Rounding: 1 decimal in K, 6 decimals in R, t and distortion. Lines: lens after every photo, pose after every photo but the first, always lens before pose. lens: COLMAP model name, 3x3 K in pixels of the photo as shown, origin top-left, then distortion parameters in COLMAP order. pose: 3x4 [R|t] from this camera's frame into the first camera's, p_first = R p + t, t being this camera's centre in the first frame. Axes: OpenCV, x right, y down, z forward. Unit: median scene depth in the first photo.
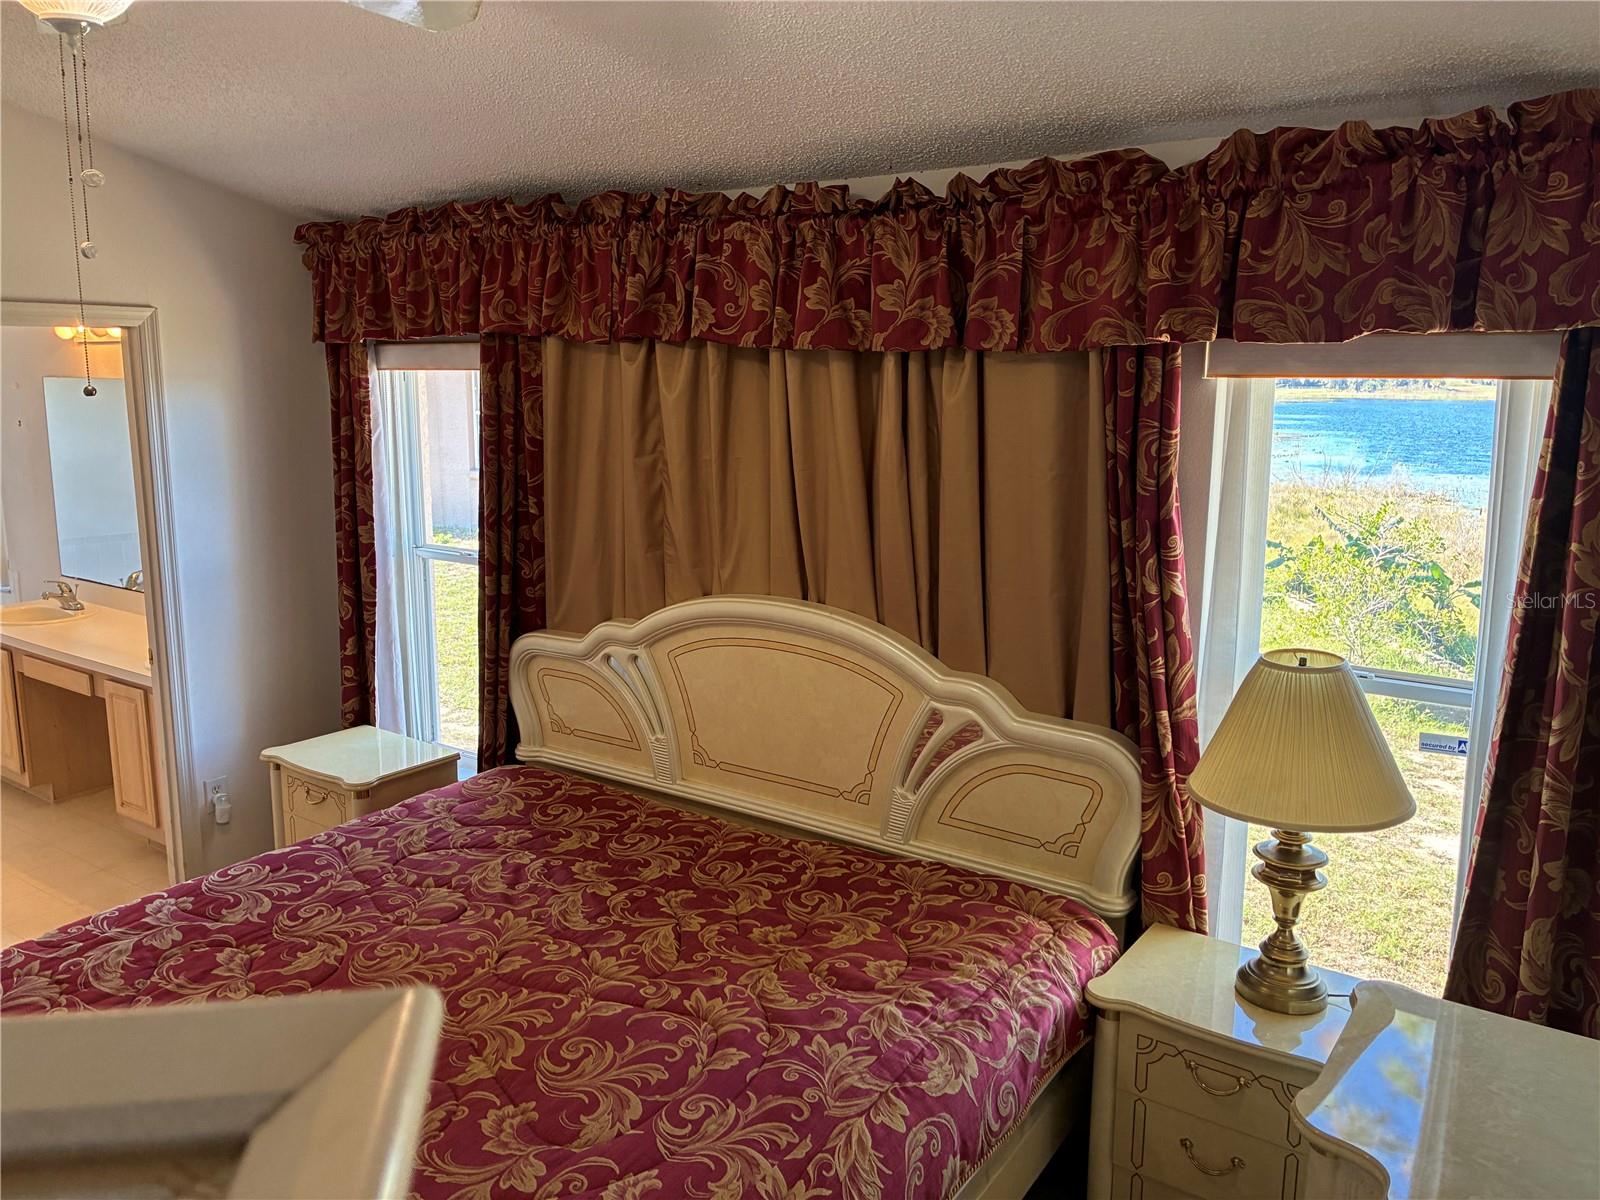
lens RADIAL K [[1207.3, 0, 797.2], [0, 1207.3, 591.3], [0, 0, 1]] dist [0.053389, -0.063752]
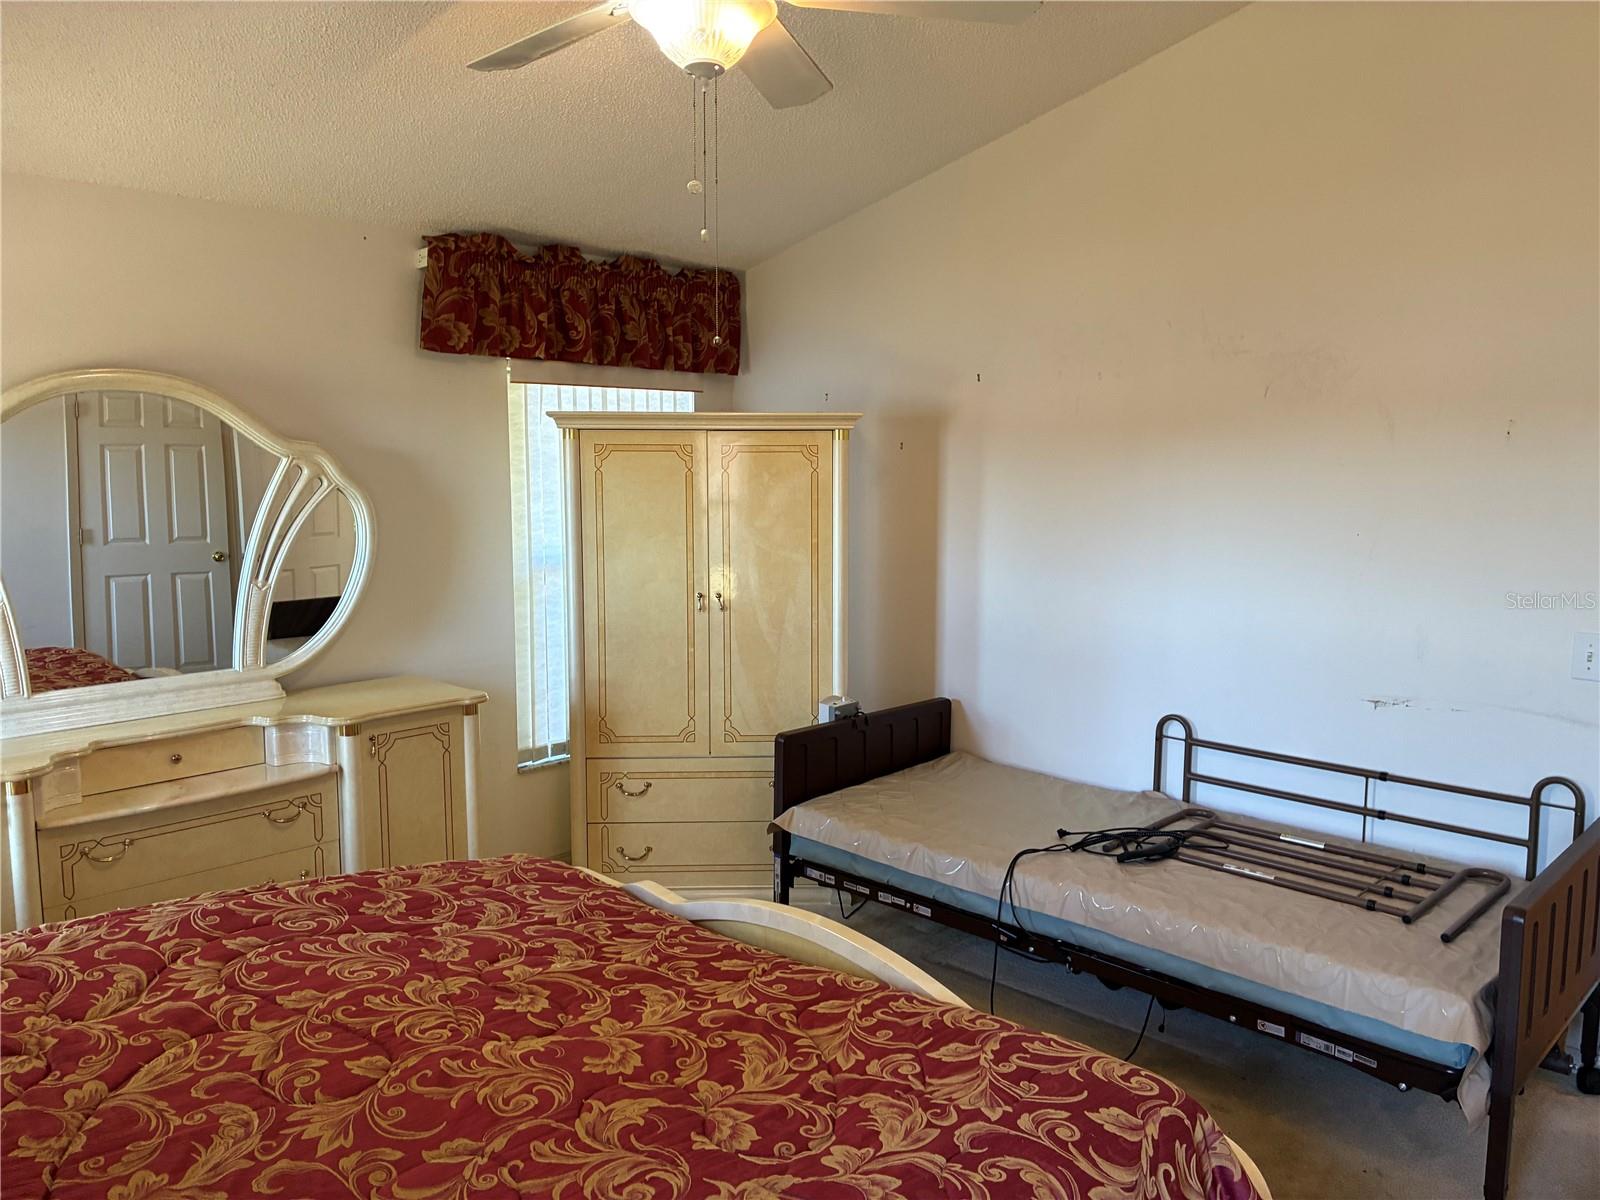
lens RADIAL K [[1207.3, 0, 803.5], [0, 1207.3, 596.2], [0, 0, 1]] dist [0.053389, -0.063752]
pose [[-0.984324, -0.024511, 0.174659, -0.416539], [0.027069, 0.957568, 0.286933, -0.262559], [-0.174281, 0.287163, -0.941894, 2.005508]]
